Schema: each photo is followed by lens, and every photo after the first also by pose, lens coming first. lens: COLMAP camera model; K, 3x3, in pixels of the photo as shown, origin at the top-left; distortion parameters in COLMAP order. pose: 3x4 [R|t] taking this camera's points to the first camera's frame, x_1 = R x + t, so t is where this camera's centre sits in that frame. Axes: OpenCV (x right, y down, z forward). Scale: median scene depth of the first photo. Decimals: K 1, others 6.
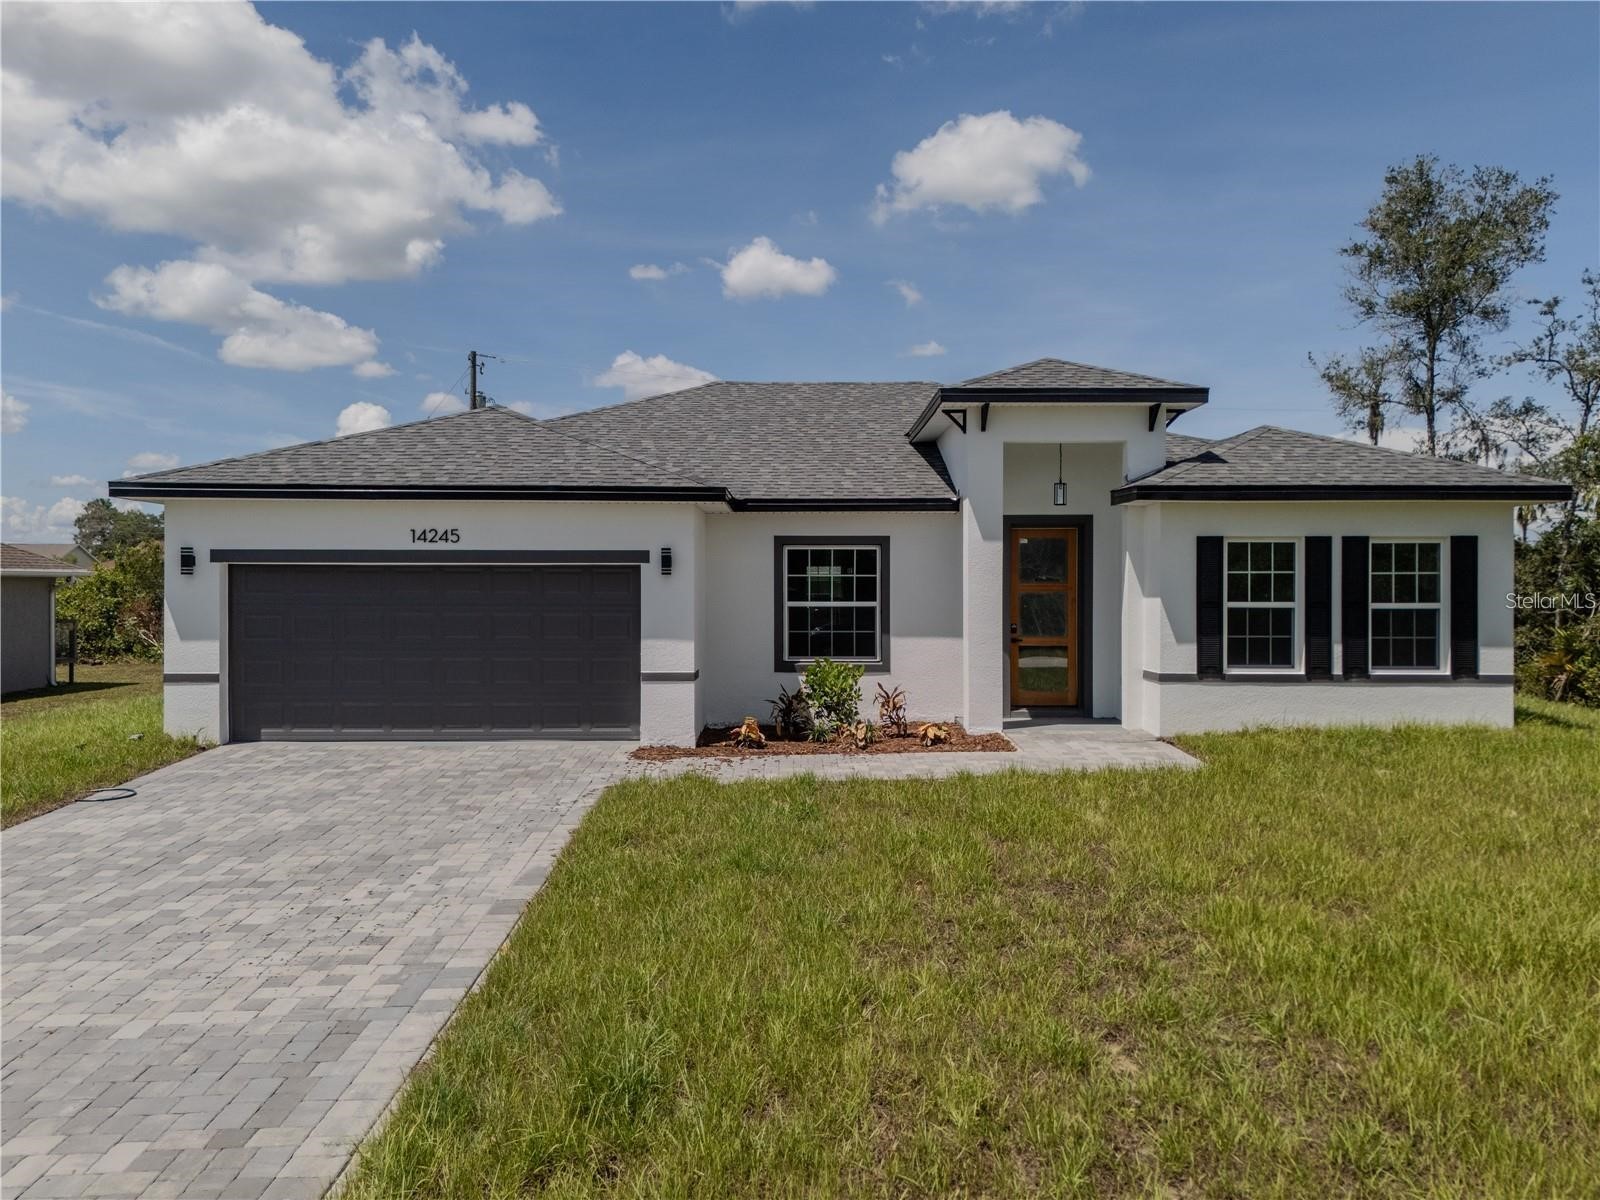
lens RADIAL K [[1182.4, 0, 798.2], [0, 1182.4, 601.8], [0, 0, 1]] dist [0.056942, -0.046089]
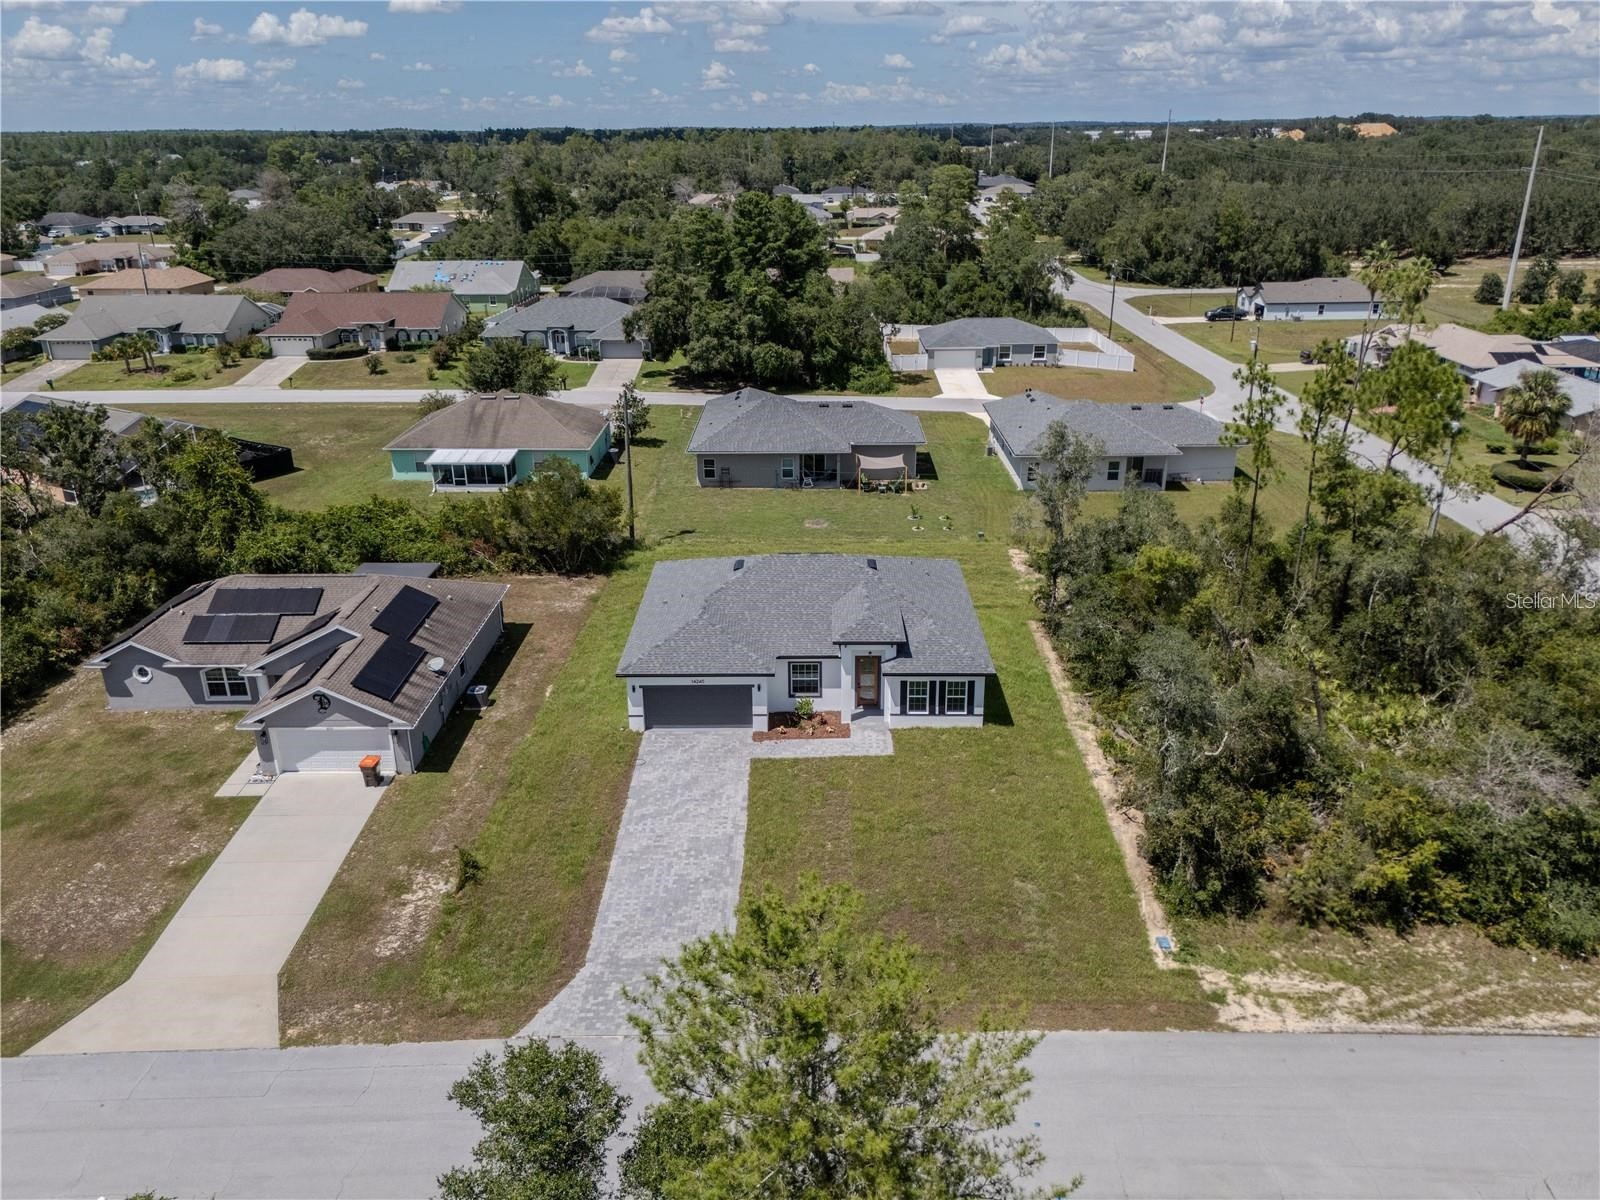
lens RADIAL K [[1180.3, 0, 798.3], [0, 1180.3, 598.5], [0, 0, 1]] dist [0.056946, -0.048868]
pose [[0.999794, -0.004744, -0.019727, 0.087464], [0.011505, 0.933409, 0.358629, -1.629530], [0.016712, -0.358782, 0.933272, -2.373449]]
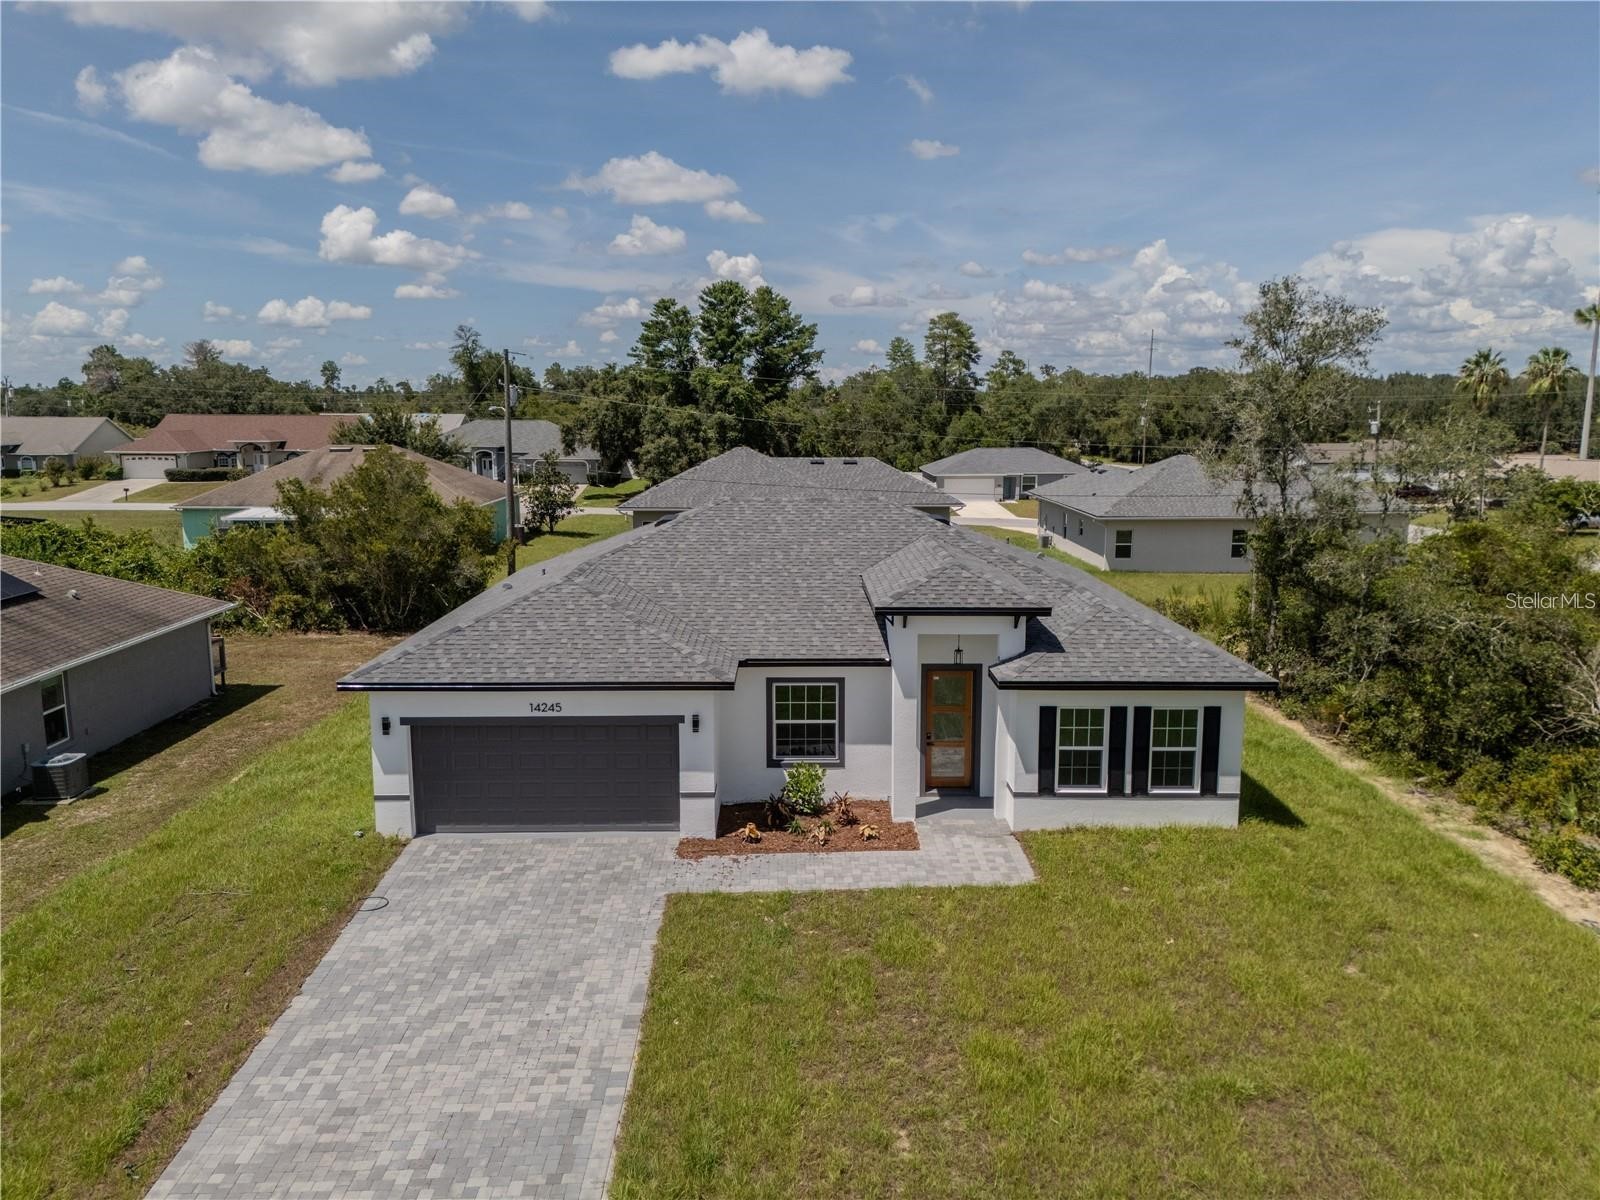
lens RADIAL K [[1180.3, 0, 798.3], [0, 1180.3, 598.5], [0, 0, 1]] dist [0.056946, -0.048868]
pose [[0.999996, -0.001963, 0.001783, 0.019464], [0.001666, 0.988149, 0.153487, -0.428148], [-0.002063, -0.153484, 0.988149, -0.490176]]
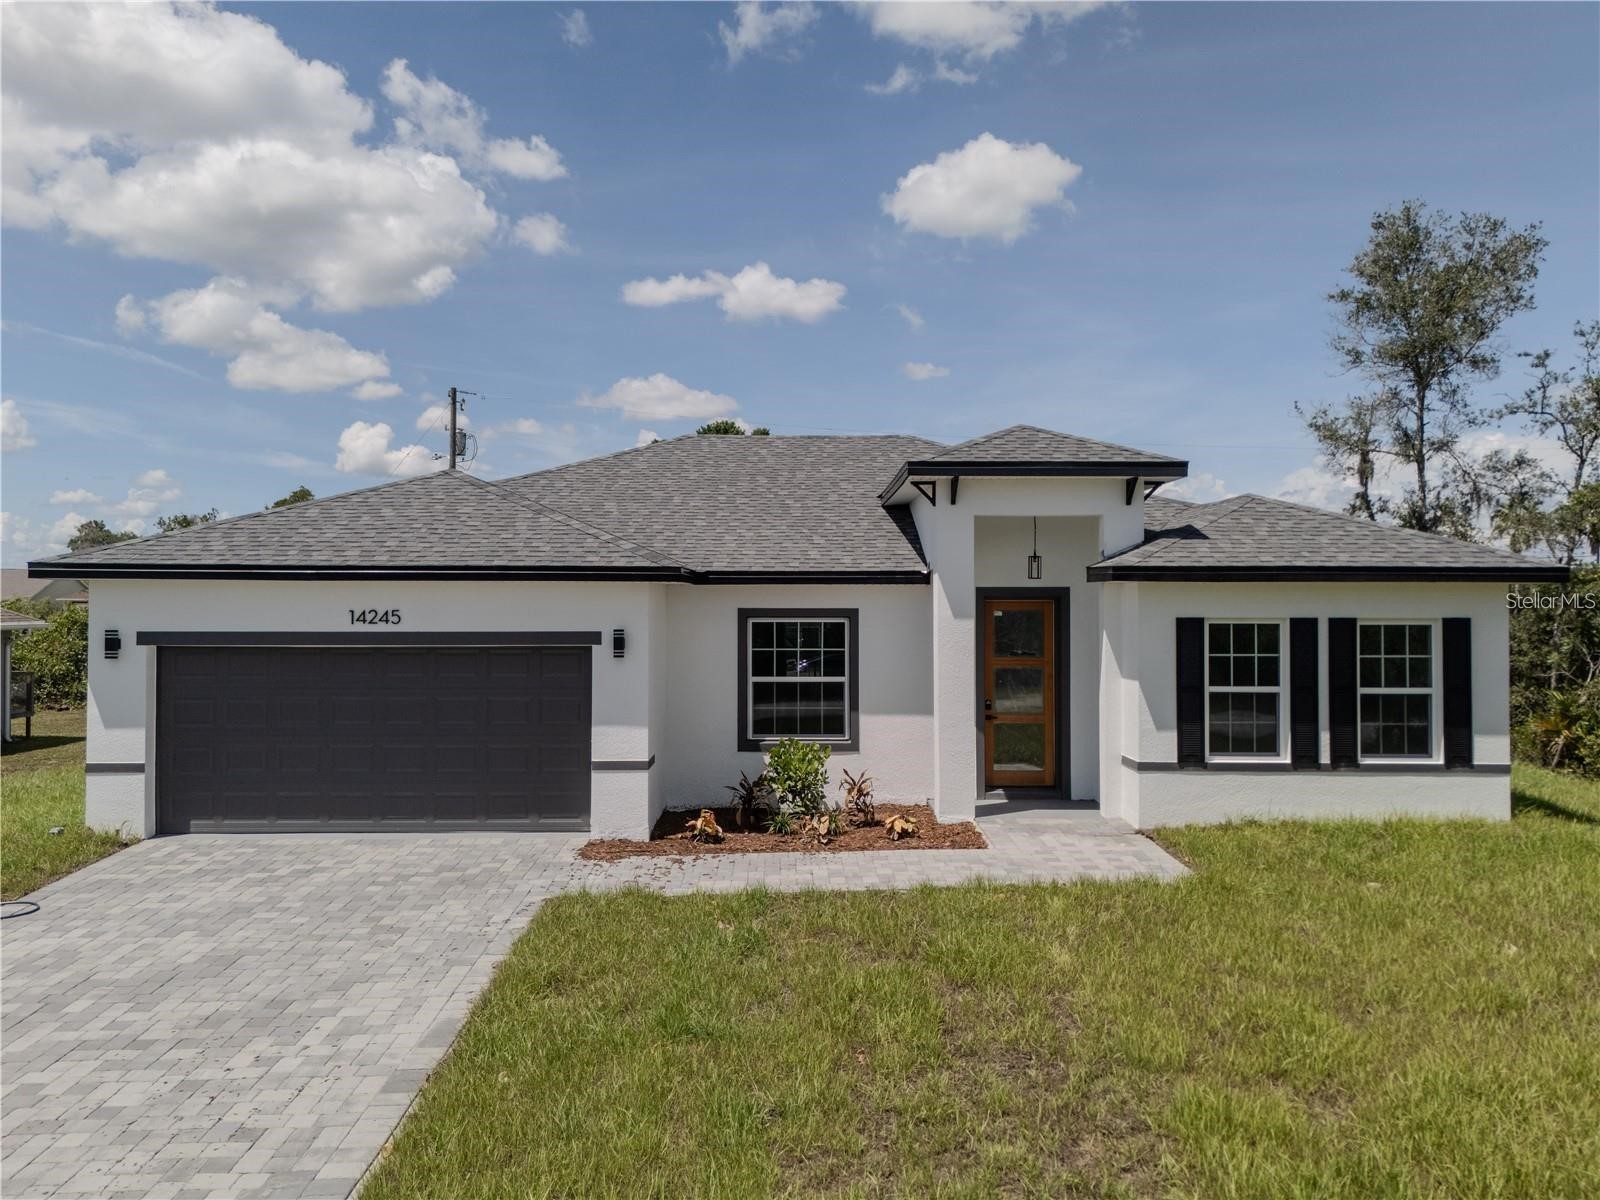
lens RADIAL K [[1181.3, 0, 798.4], [0, 1181.3, 595.9], [0, 0, 1]] dist [0.048838, -0.036289]
pose [[0.999996, 0.000226, 0.002896, 0.029543], [-0.000169, 0.999806, -0.019679, -0.053489], [-0.002900, 0.019678, 0.999802, 0.050331]]
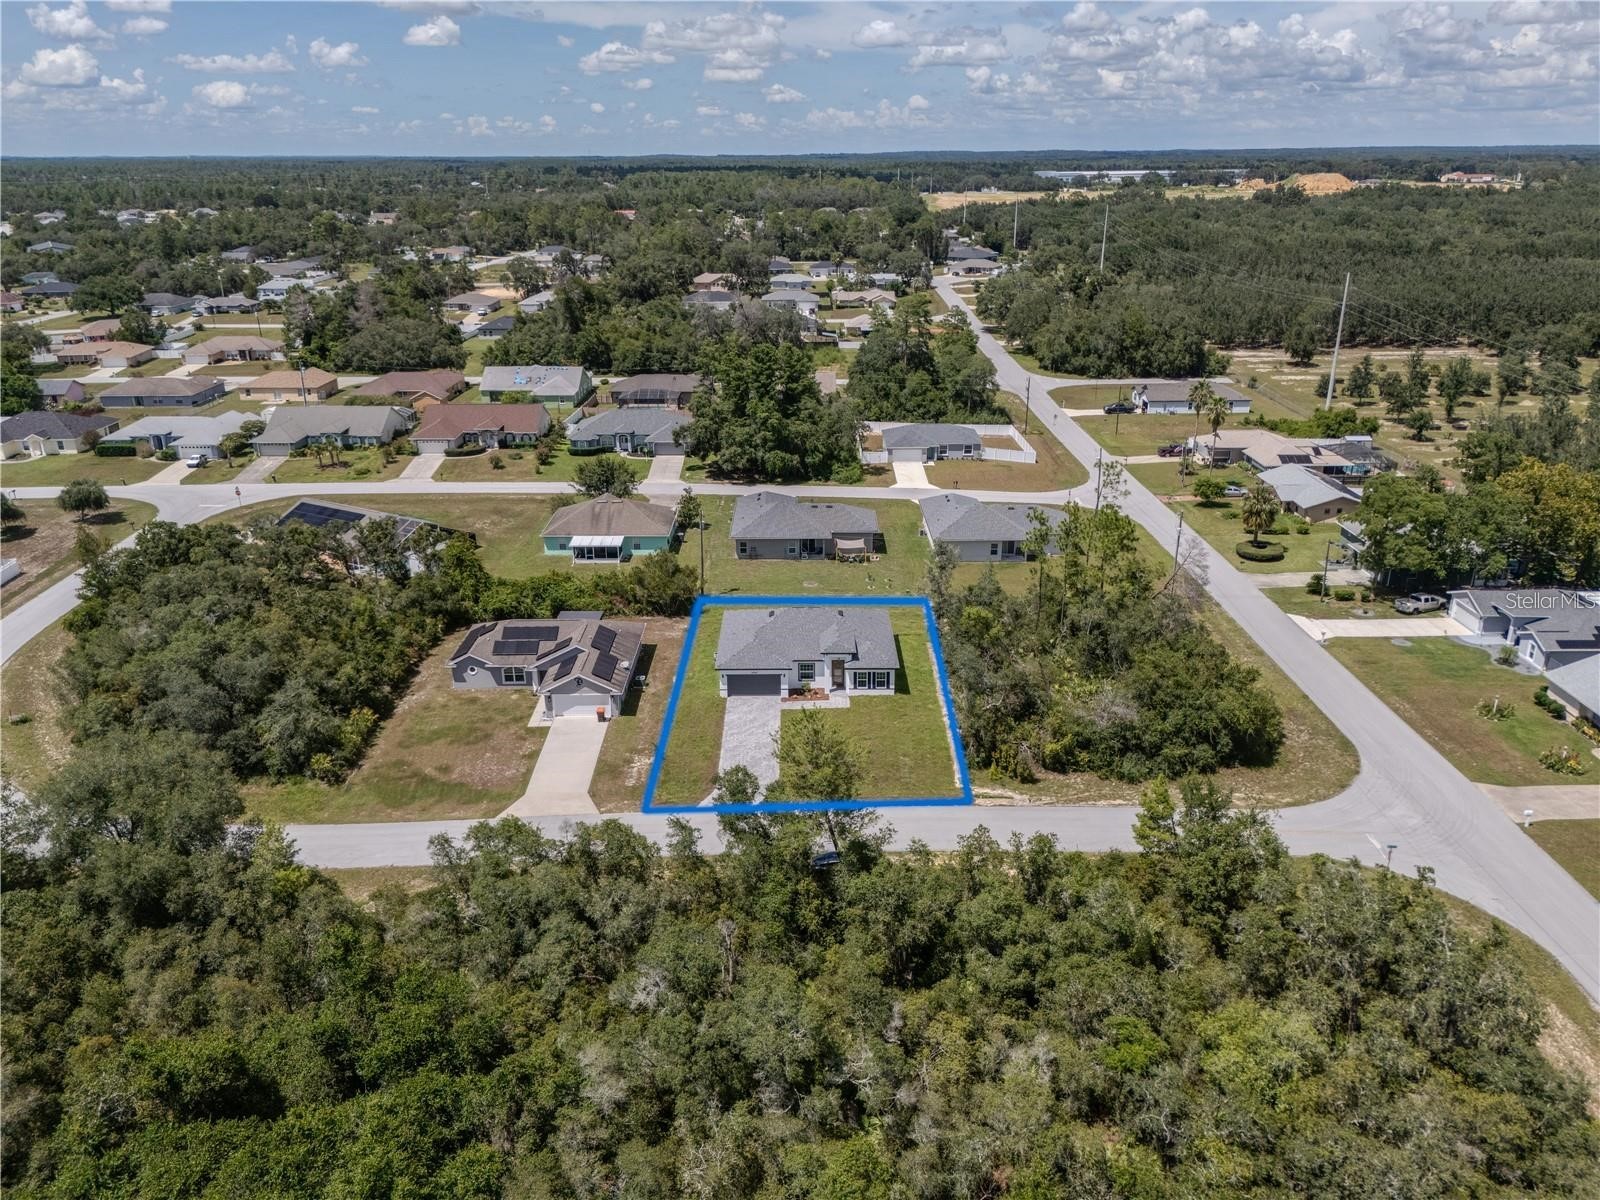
lens RADIAL K [[1173.0, 0, 800.0], [0, 1173.0, 600.0], [0, 0, 1]] dist [0.124947, -0.259821]
pose [[0.999948, -0.006382, -0.007987, 0.052688], [0.008734, 0.939340, 0.342877, -3.083884], [0.005314, -0.342929, 0.939346, -5.940808]]
